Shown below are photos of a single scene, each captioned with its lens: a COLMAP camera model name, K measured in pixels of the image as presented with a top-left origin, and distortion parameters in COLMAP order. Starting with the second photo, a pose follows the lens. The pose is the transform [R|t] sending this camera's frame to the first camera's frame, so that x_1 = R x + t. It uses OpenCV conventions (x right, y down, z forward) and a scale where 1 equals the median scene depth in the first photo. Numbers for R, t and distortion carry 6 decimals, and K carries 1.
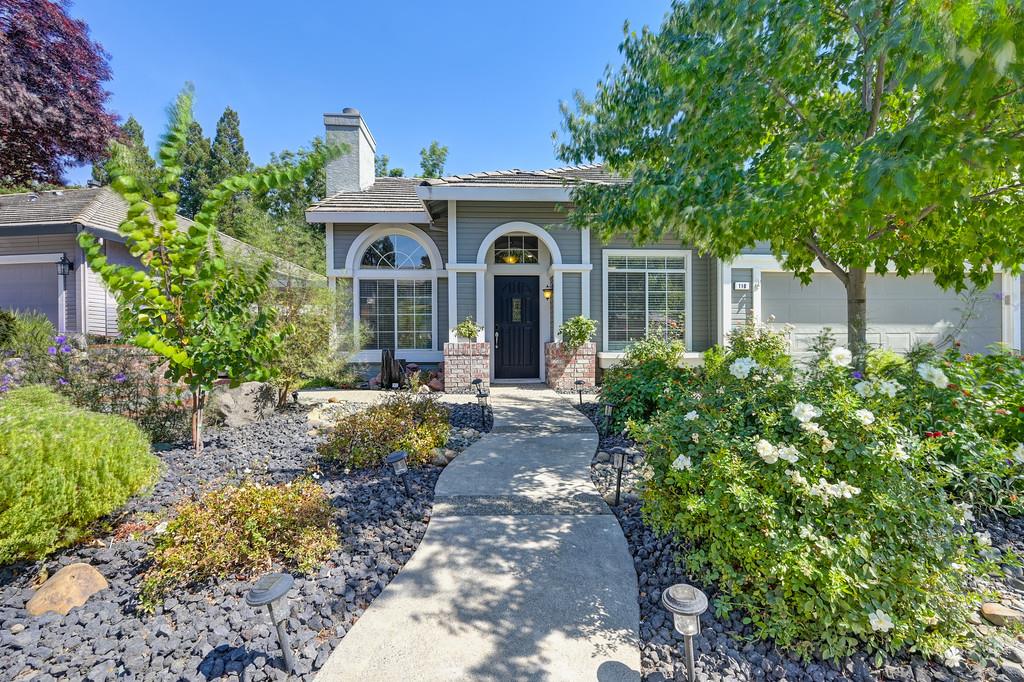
lens RADIAL K [[467.1, 0, 513.1], [0, 467.1, 343.4], [0, 0, 1]] dist [0.000181, 0.000144]
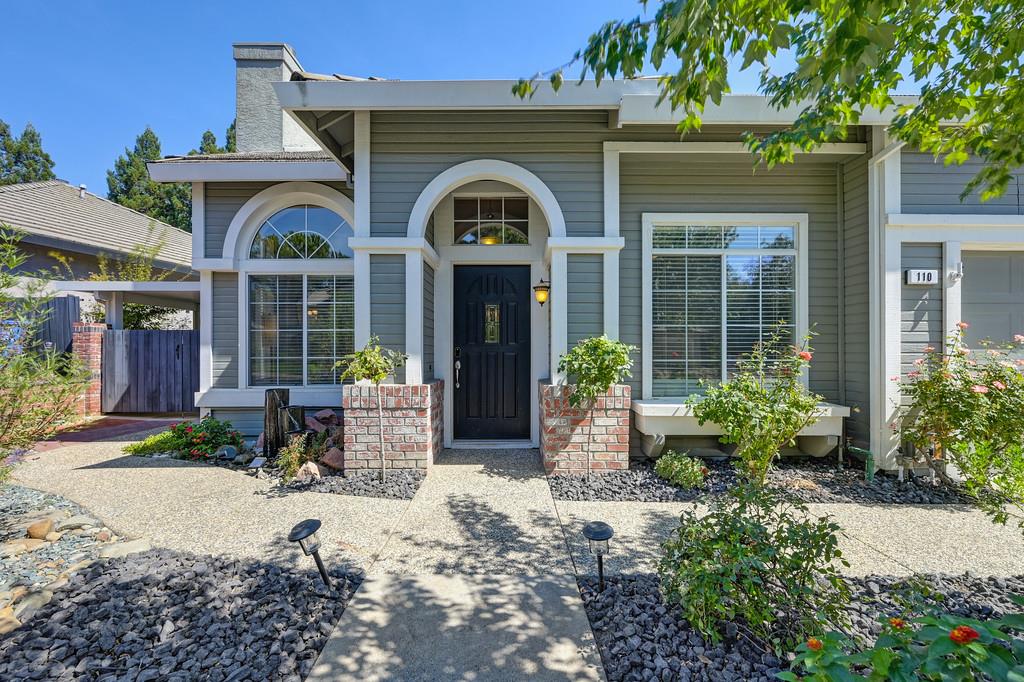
lens RADIAL K [[432.4, 0, 512.3], [0, 432.4, 346.1], [0, 0, 1]] dist [-0.002007, 0.000209]
pose [[0.998351, 0.003762, -0.057285, 0.070882], [-0.004386, 0.999932, -0.010766, -0.040341], [0.057241, 0.010999, 0.998300, 0.500579]]
